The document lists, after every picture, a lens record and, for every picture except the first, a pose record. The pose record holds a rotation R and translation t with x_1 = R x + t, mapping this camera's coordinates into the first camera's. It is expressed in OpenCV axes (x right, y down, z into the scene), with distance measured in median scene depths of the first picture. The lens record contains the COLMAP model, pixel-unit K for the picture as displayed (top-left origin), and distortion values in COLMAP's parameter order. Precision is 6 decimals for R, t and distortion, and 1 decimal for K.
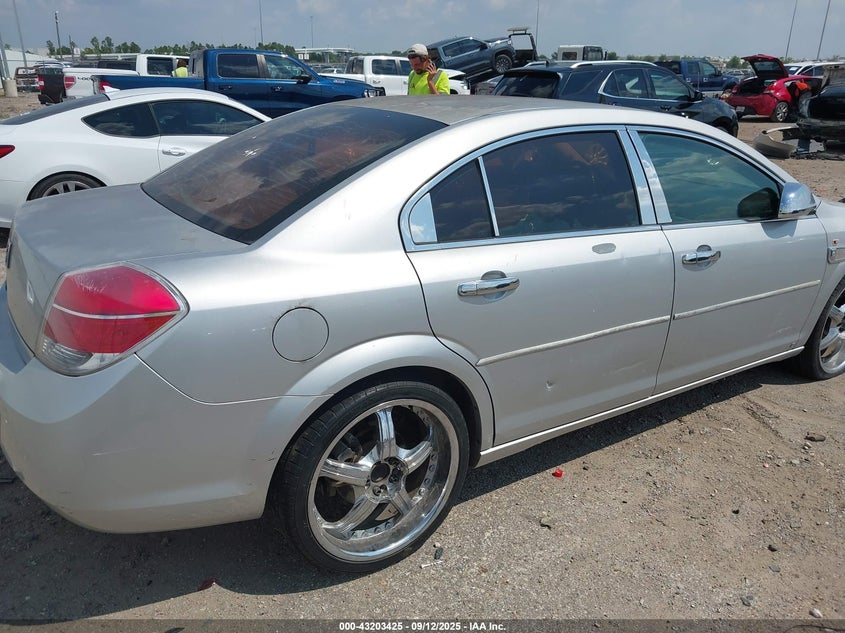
lens RADIAL K [[675.3, 0, 422.4], [0, 675.3, 318.3], [0, 0, 1]] dist [0.011756, 0.000237]
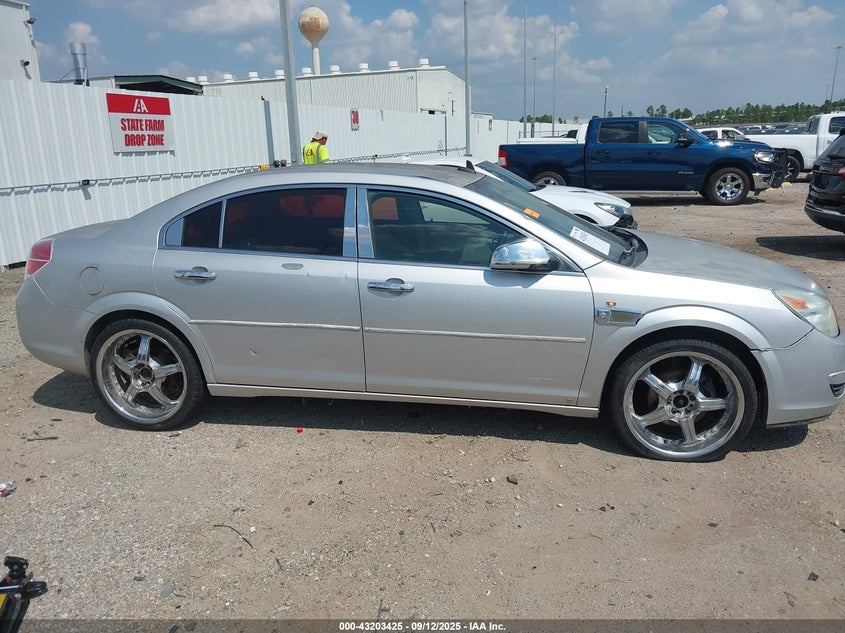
lens RADIAL K [[675.3, 0, 422.4], [0, 675.3, 315.1], [0, 0, 1]] dist [0.011756, 0.000237]
pose [[0.740733, 0.143313, -0.656336, 1.360798], [-0.201378, 0.979422, -0.013414, -0.035229], [0.640907, 0.142108, 0.754350, 0.091953]]
